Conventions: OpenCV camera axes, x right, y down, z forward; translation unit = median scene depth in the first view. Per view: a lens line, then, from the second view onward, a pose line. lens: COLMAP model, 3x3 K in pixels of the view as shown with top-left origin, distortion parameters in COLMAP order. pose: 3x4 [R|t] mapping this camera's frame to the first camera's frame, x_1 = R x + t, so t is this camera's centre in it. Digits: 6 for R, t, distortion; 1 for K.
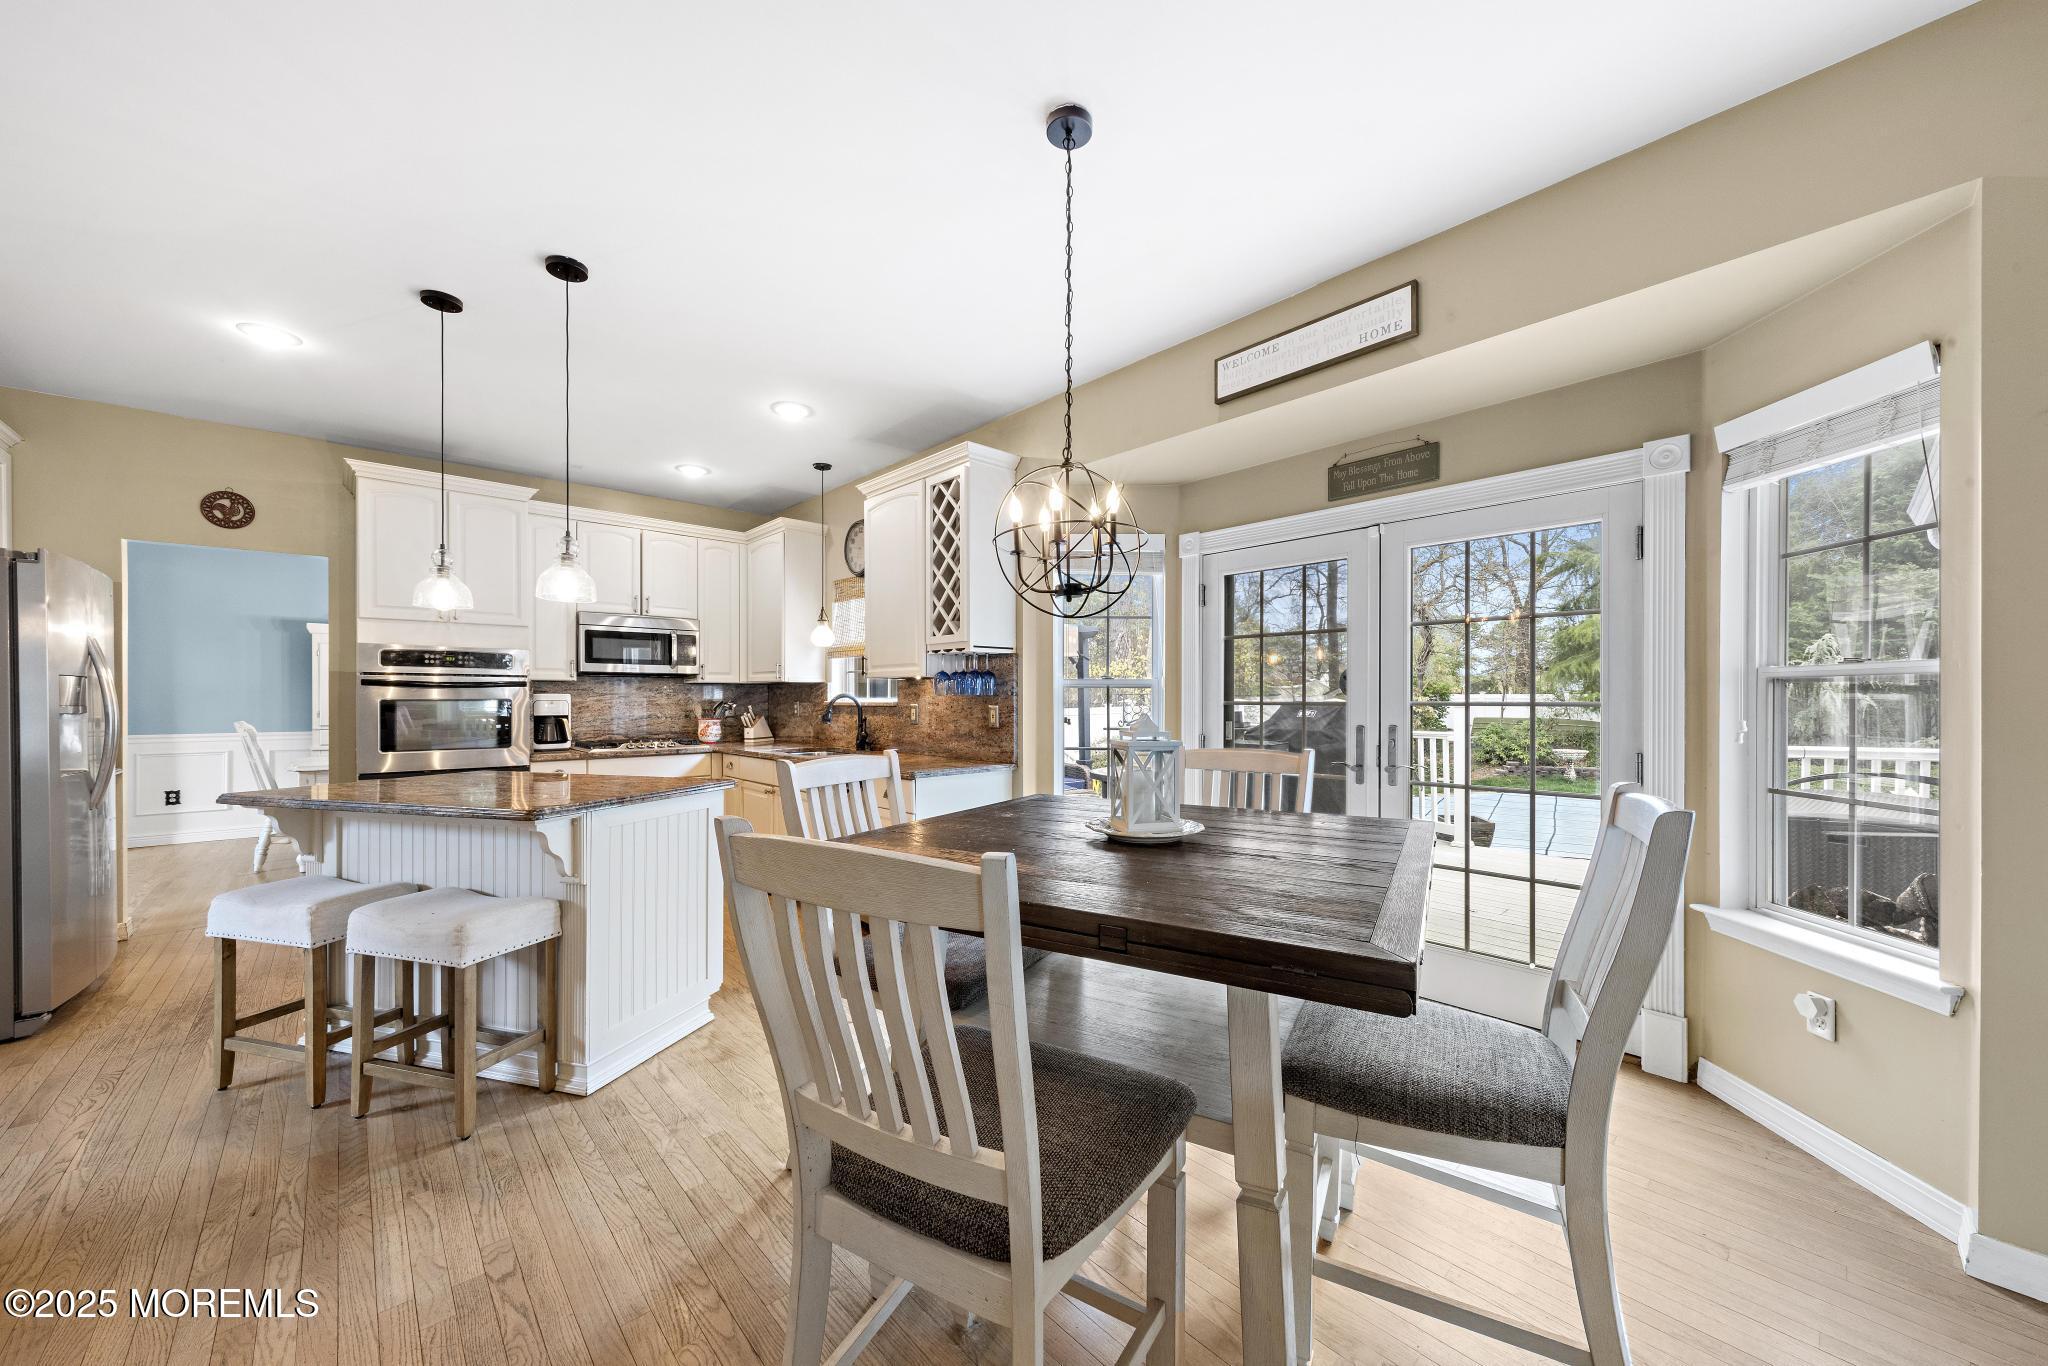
lens RADIAL K [[741.2, 0, 1037.8], [0, 741.2, 701.1], [0, 0, 1]] dist [0.002351, 0.000259]
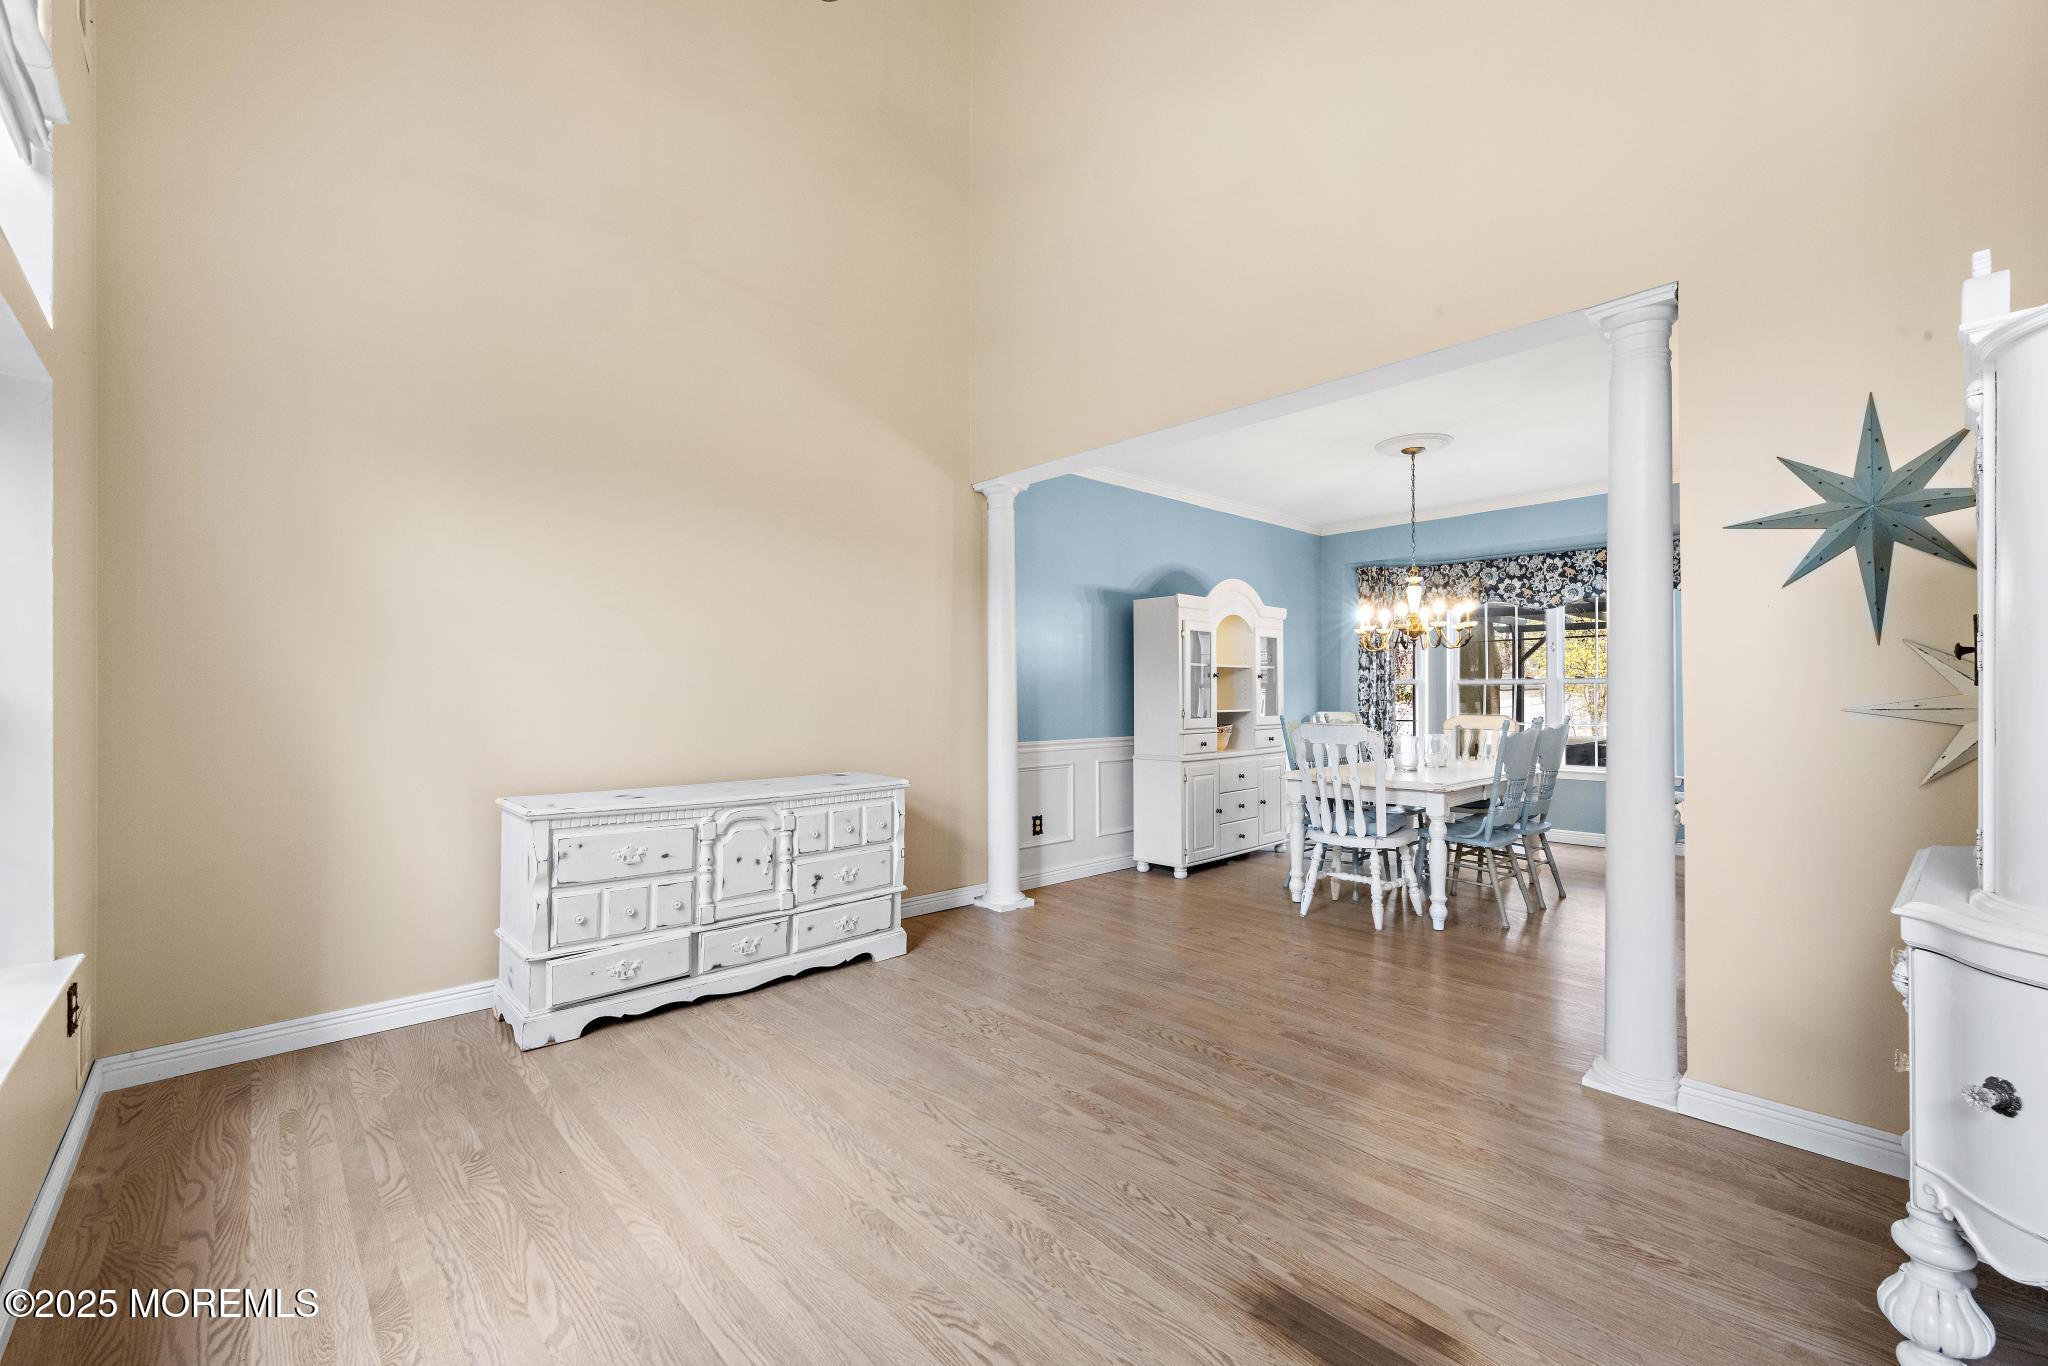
lens RADIAL K [[842.6, 0, 1033.4], [0, 842.6, 684.4], [0, 0, 1]] dist [0.002638, -0.000001]
pose [[0.999976, -0.002950, -0.006226, -1.652128], [0.002839, 0.999840, -0.017662, 0.004681], [0.006277, 0.017644, 0.999825, 0.212339]]
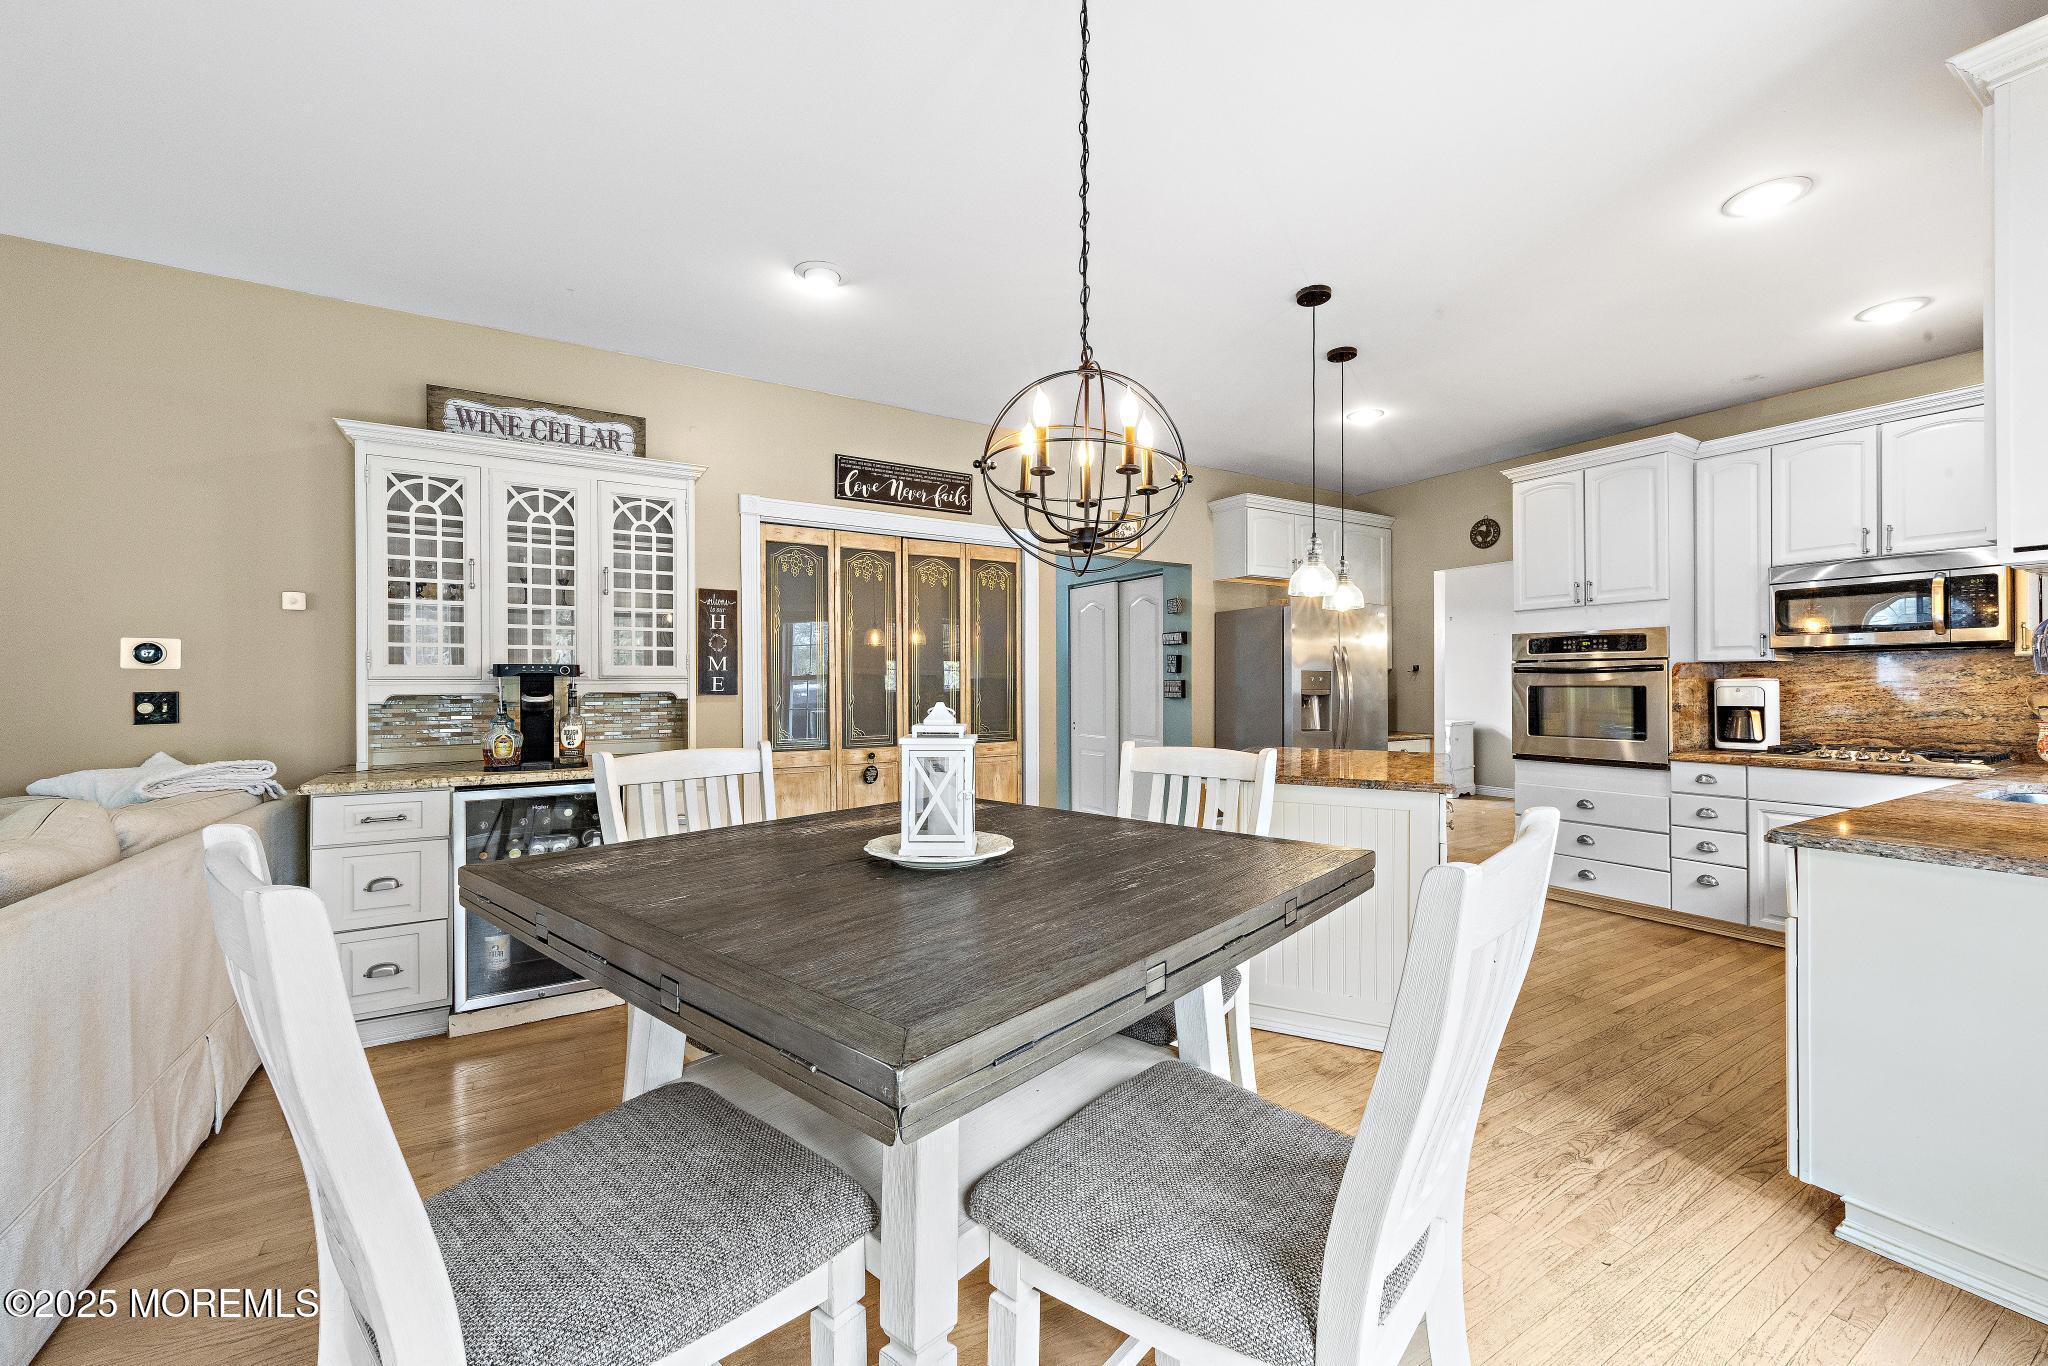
lens RADIAL K [[812.7, 0, 1024.9], [0, 812.7, 679.5], [0, 0, 1]] dist [0.000376, 0.000637]
pose [[-0.204855, -0.008181, -0.978758, 0.374504], [-0.002742, 0.999966, -0.007785, -0.000046], [0.978788, 0.001089, -0.204871, 0.490446]]
